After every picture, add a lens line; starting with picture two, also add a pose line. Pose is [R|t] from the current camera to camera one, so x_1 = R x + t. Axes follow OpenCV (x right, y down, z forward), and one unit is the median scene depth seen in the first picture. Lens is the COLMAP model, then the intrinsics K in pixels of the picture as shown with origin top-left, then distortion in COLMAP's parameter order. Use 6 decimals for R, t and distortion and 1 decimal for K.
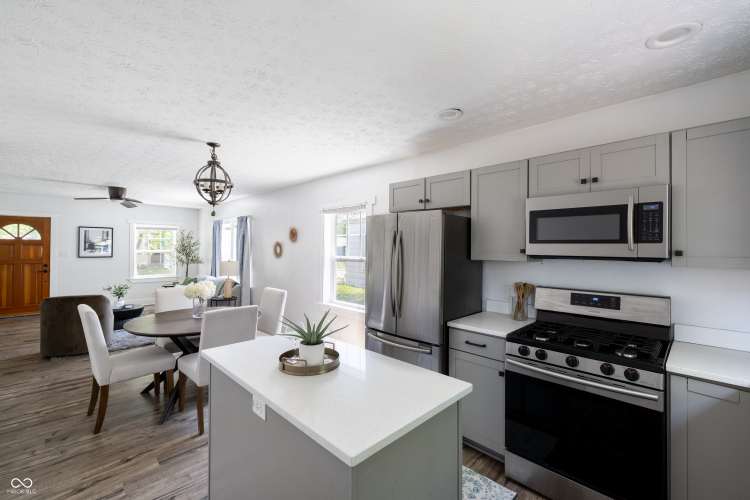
lens RADIAL K [[318.4, 0, 374.5], [0, 318.4, 247.1], [0, 0, 1]] dist [0.001288, 0.000065]
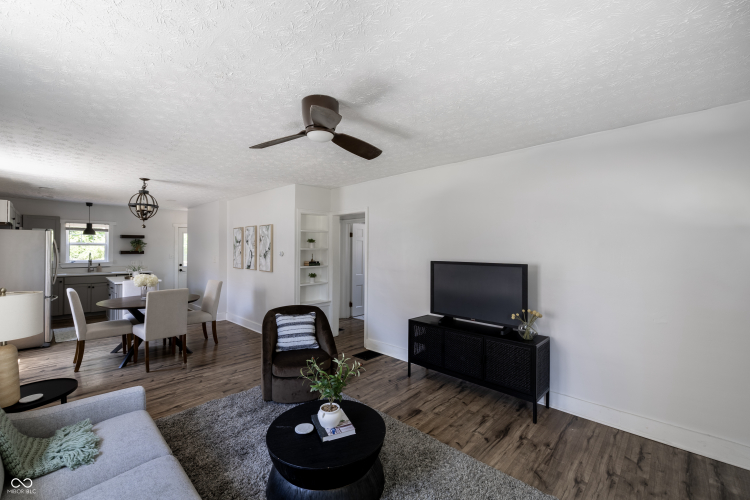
lens RADIAL K [[318.4, 0, 374.5], [0, 318.4, 247.1], [0, 0, 1]] dist [0.001288, 0.000065]
pose [[-0.999835, -0.011833, -0.013752, -2.001130], [-0.011708, 0.999890, -0.009079, -0.010289], [0.013858, -0.008917, -0.999864, 3.193209]]
